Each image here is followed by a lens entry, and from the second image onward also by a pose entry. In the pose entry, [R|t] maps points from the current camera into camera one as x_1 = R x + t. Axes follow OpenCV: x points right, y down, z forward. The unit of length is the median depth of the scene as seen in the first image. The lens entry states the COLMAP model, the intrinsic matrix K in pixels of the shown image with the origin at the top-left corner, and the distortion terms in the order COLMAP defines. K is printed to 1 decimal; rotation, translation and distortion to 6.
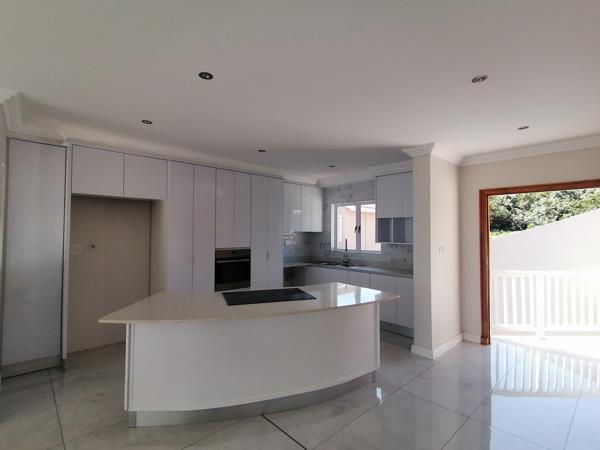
lens RADIAL K [[301.8, 0, 300.9], [0, 301.8, 225.5], [0, 0, 1]] dist [0.010578, -0.001888]
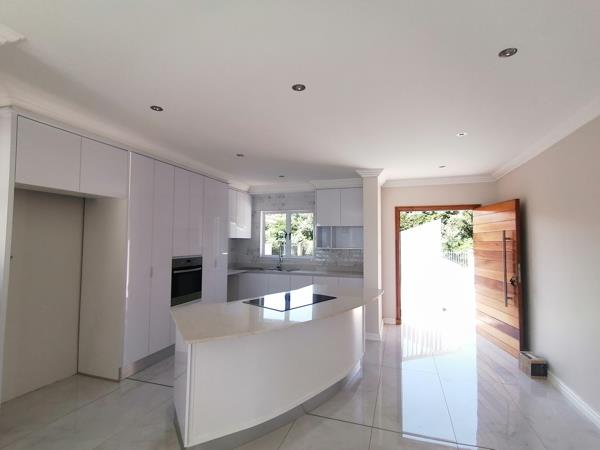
lens RADIAL K [[301.8, 0, 301.9], [0, 301.8, 225.1], [0, 0, 1]] dist [0.010578, -0.001888]
pose [[0.877488, 0.021720, 0.479106, -0.341786], [-0.010475, 0.999604, -0.026132, 0.001840], [-0.479484, 0.017912, 0.877368, 0.040661]]
